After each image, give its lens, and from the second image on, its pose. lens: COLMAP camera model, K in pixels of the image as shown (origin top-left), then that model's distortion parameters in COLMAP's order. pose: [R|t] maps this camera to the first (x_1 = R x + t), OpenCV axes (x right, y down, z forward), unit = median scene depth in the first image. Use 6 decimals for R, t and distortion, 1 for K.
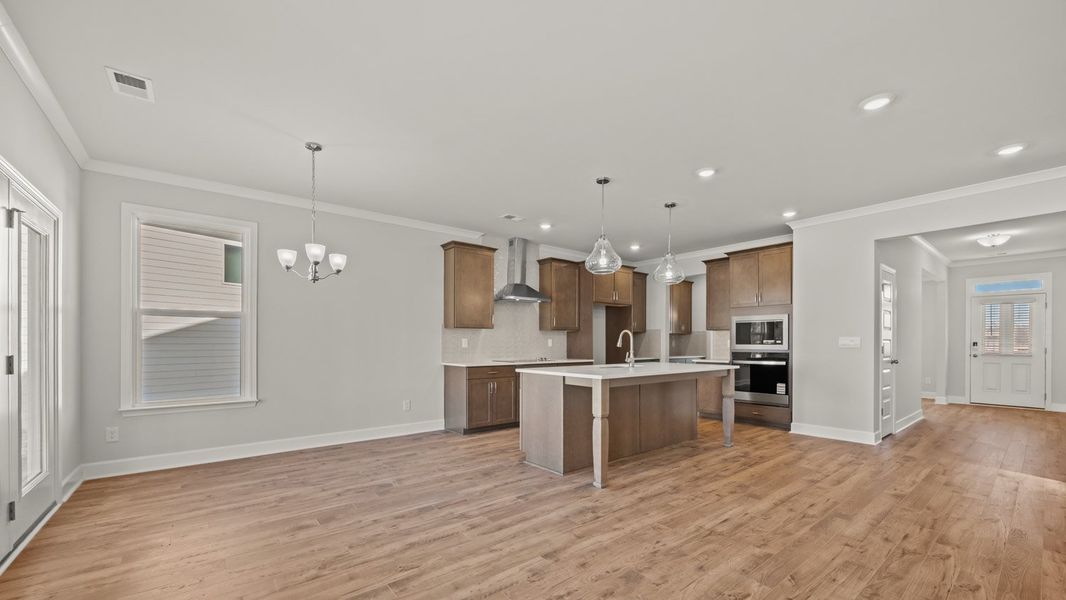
lens RADIAL K [[422.9, 0, 537.4], [0, 422.9, 345.1], [0, 0, 1]] dist [-0.000352, -0.000447]
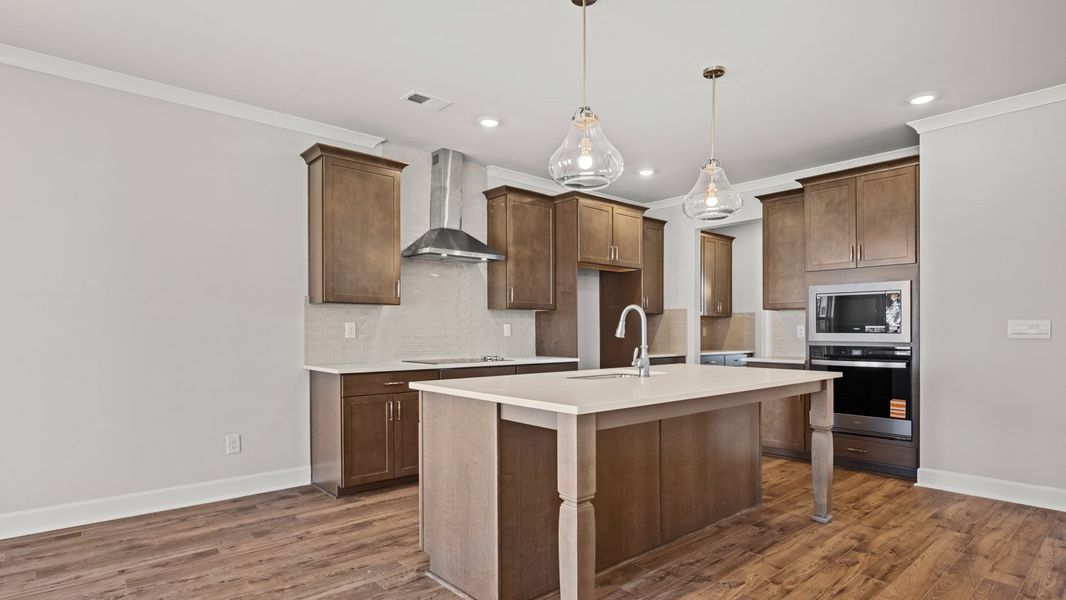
lens RADIAL K [[546.8, 0, 537.7], [0, 546.8, 332.5], [0, 0, 1]] dist [-0.001124, -0.000455]
pose [[0.999296, -0.000513, 0.037516, 0.061053], [0.000689, 0.999989, -0.004676, 0.001572], [-0.037513, 0.004699, 0.999285, 0.303223]]
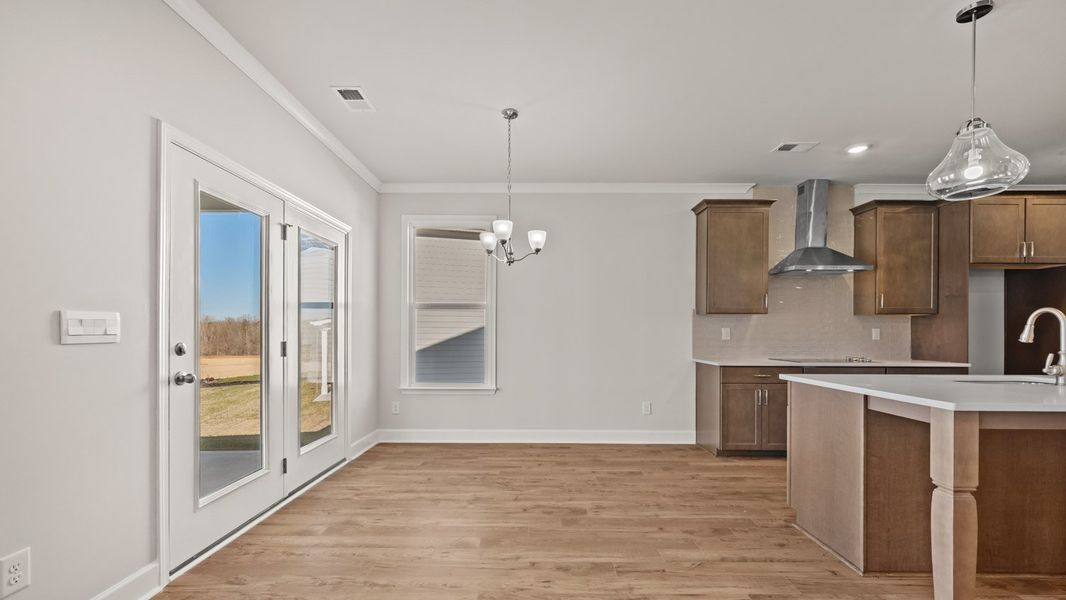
lens RADIAL K [[430.8, 0, 534.7], [0, 430.8, 337.3], [0, 0, 1]] dist [-0.003339, 0.001269]
pose [[0.771464, 0.008213, -0.636219, 0.063345], [-0.007564, 0.999964, 0.003737, 0.000804], [0.636228, 0.001929, 0.771499, 0.222416]]
